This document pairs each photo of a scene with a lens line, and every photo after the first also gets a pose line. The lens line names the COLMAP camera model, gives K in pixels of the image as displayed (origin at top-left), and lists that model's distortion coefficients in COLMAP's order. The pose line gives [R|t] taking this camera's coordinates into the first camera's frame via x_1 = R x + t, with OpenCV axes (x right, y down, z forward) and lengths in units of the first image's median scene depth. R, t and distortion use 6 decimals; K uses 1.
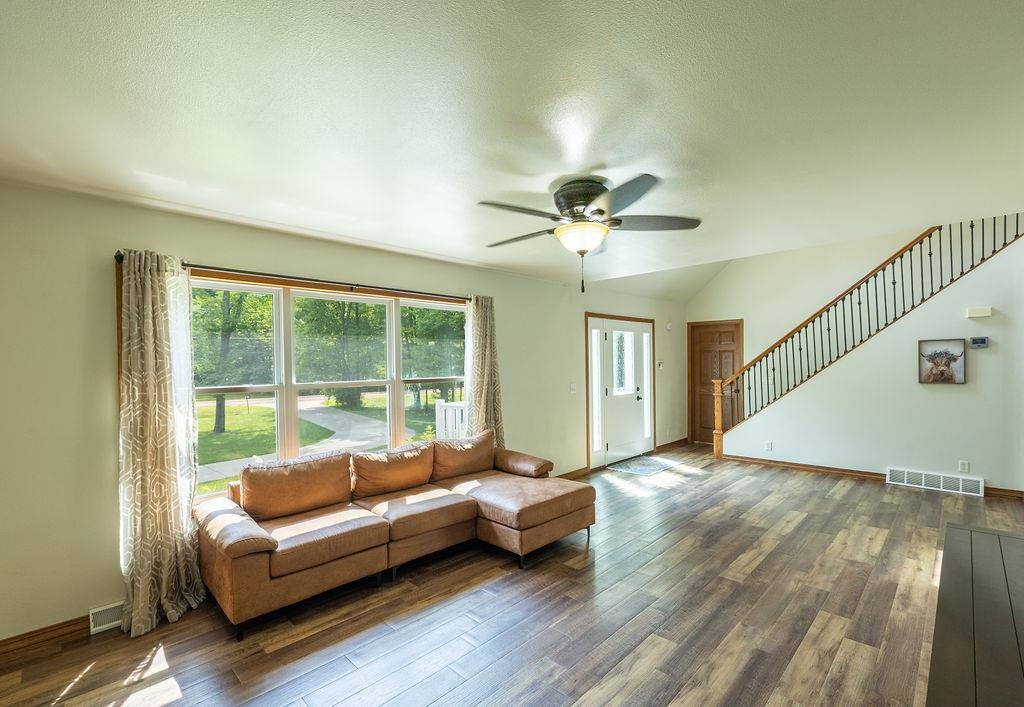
lens RADIAL K [[463.7, 0, 533.1], [0, 463.7, 365.2], [0, 0, 1]] dist [0.000664, 0.000451]
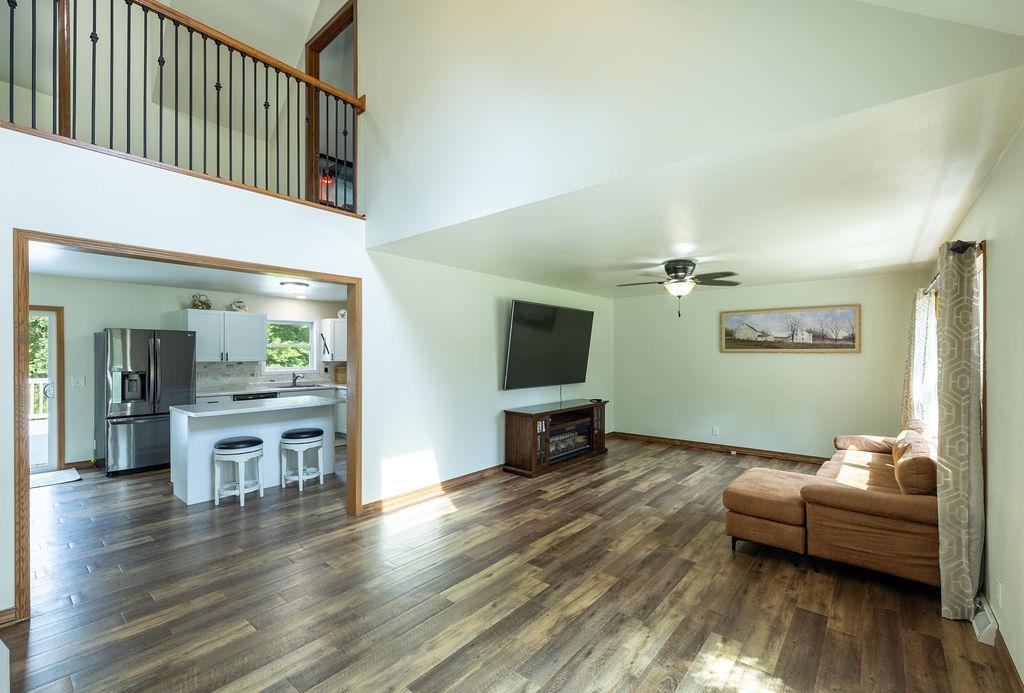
lens RADIAL K [[437.2, 0, 500.2], [0, 437.2, 351.2], [0, 0, 1]] dist [-0.000777, -0.000146]
pose [[-0.999424, 0.014915, -0.030491, 0.567378], [0.014819, 0.999885, 0.003354, -0.023572], [0.030538, 0.002901, -0.999529, 1.755141]]
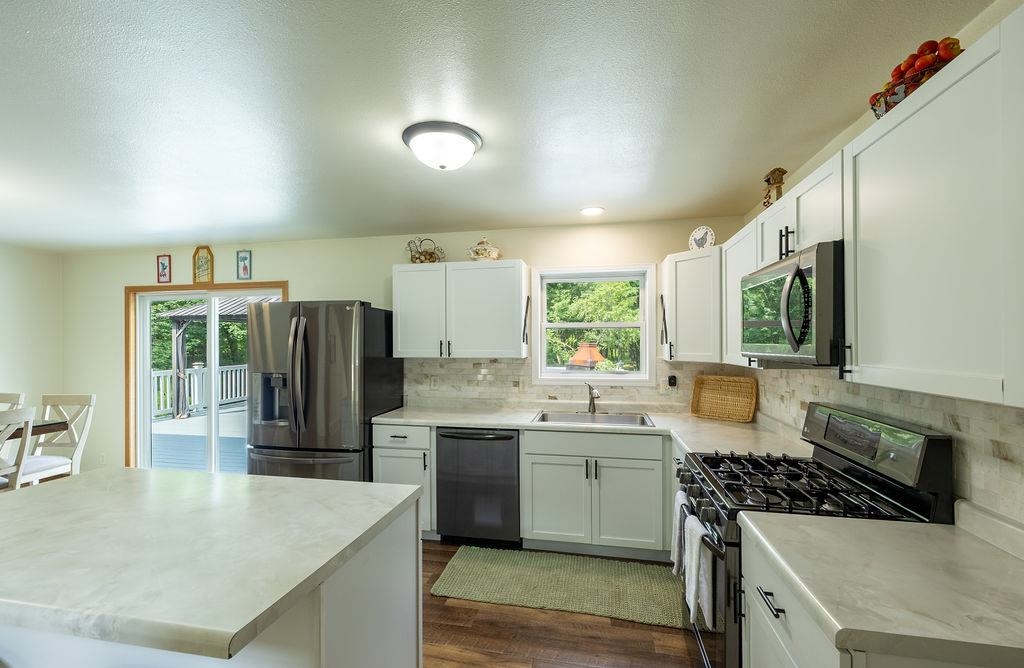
lens RADIAL K [[434.5, 0, 509.9], [0, 434.5, 342.4], [0, 0, 1]] dist [0.000125, 0.000028]
pose [[-0.522043, 0.019367, 0.852699, 0.751259], [0.016593, 0.999784, -0.012549, -0.011700], [-0.852758, 0.007598, -0.522251, 0.427977]]
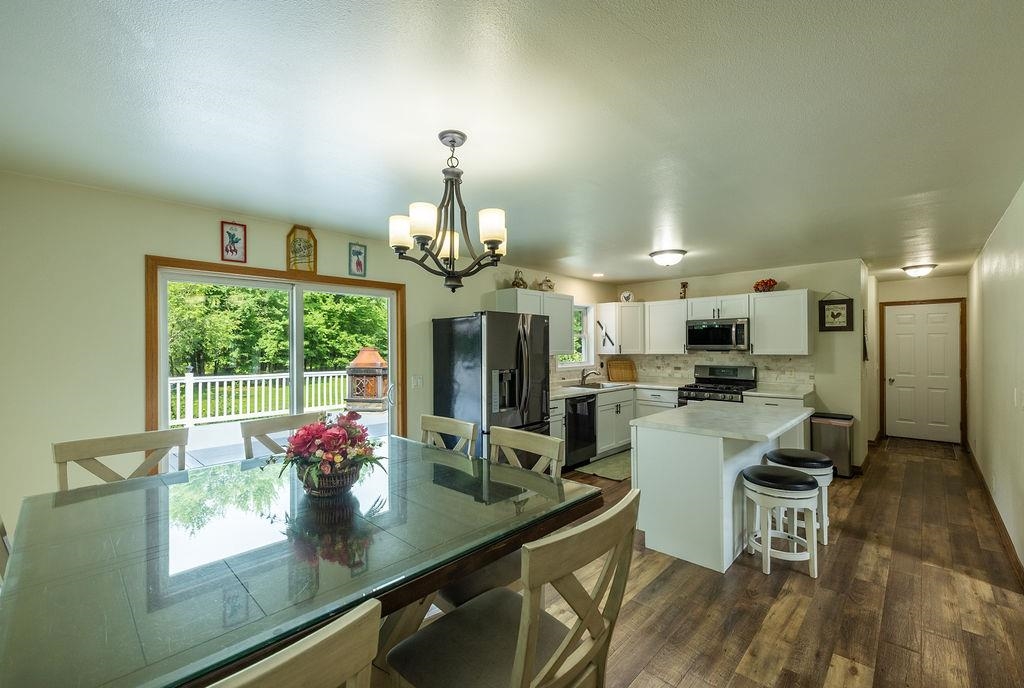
lens RADIAL K [[433.3, 0, 512.0], [0, 433.3, 344.0], [0, 0, 1]] dist [0.001232, 0.000309]
pose [[-0.999715, 0.021263, 0.010862, 1.633243], [0.021297, 0.999769, 0.002977, -0.033571], [-0.010796, 0.003207, -0.999937, 1.375408]]
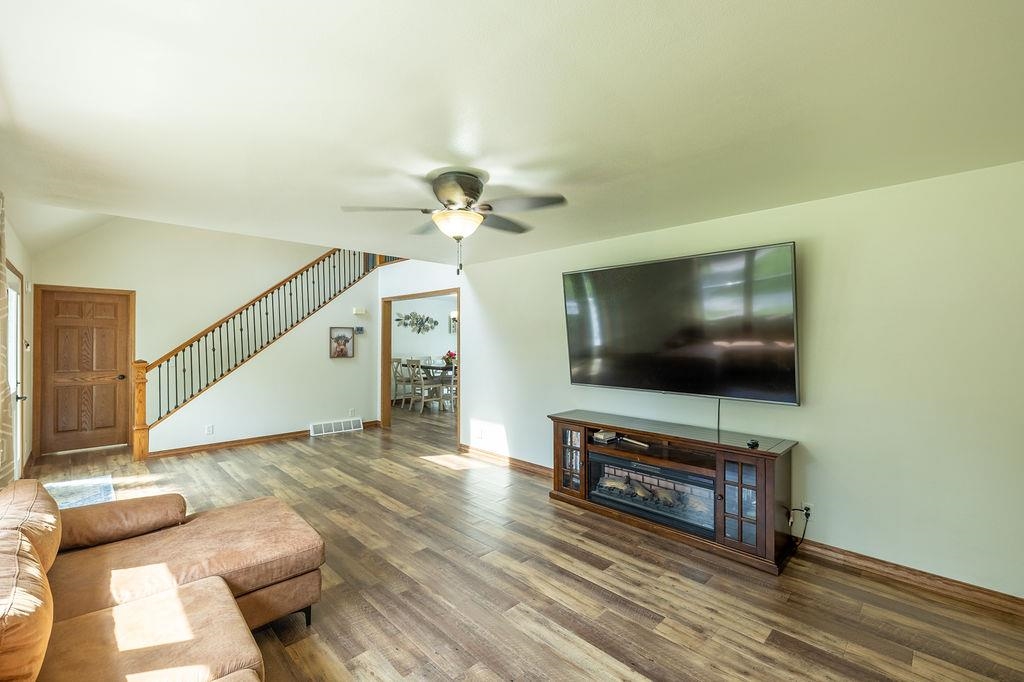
lens RADIAL K [[432.4, 0, 506.5], [0, 432.4, 338.3], [0, 0, 1]] dist [-0.000173, 0.000108]
pose [[0.045545, 0.016801, 0.998821, -0.562549], [0.003277, 0.999851, -0.016968, 0.004572], [-0.998957, 0.004046, 0.045483, 0.538066]]
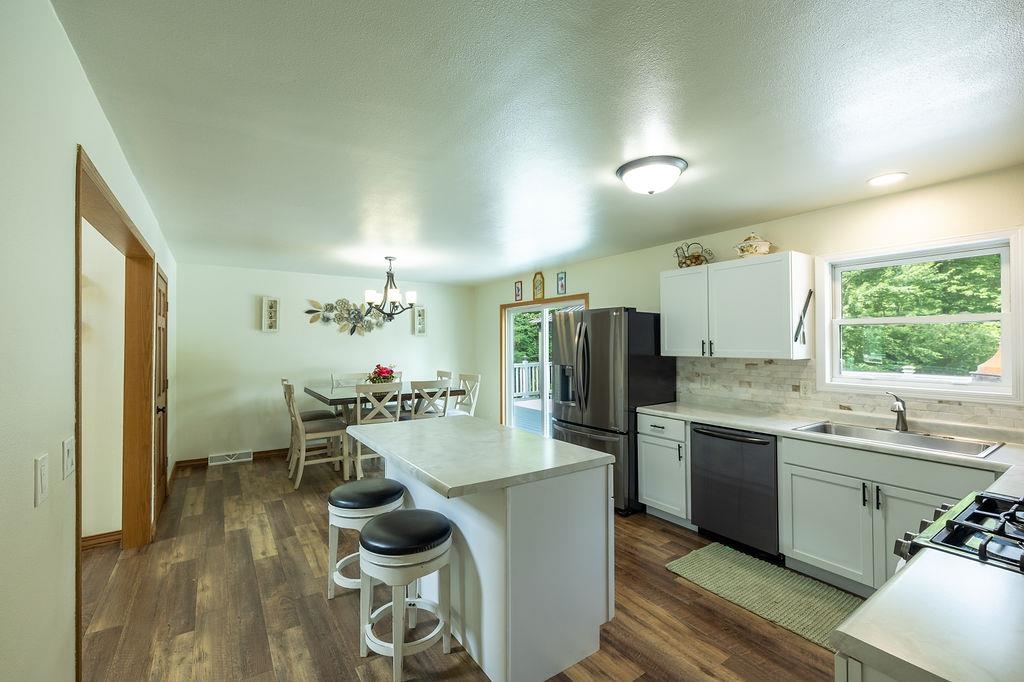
lens RADIAL K [[432.4, 0, 506.5], [0, 432.4, 338.3], [0, 0, 1]] dist [-0.000173, 0.000108]
pose [[0.227155, 0.026704, 0.973493, 0.603807], [0.004823, 0.999581, -0.028545, -0.009212], [-0.973847, 0.011180, 0.226931, 0.286094]]
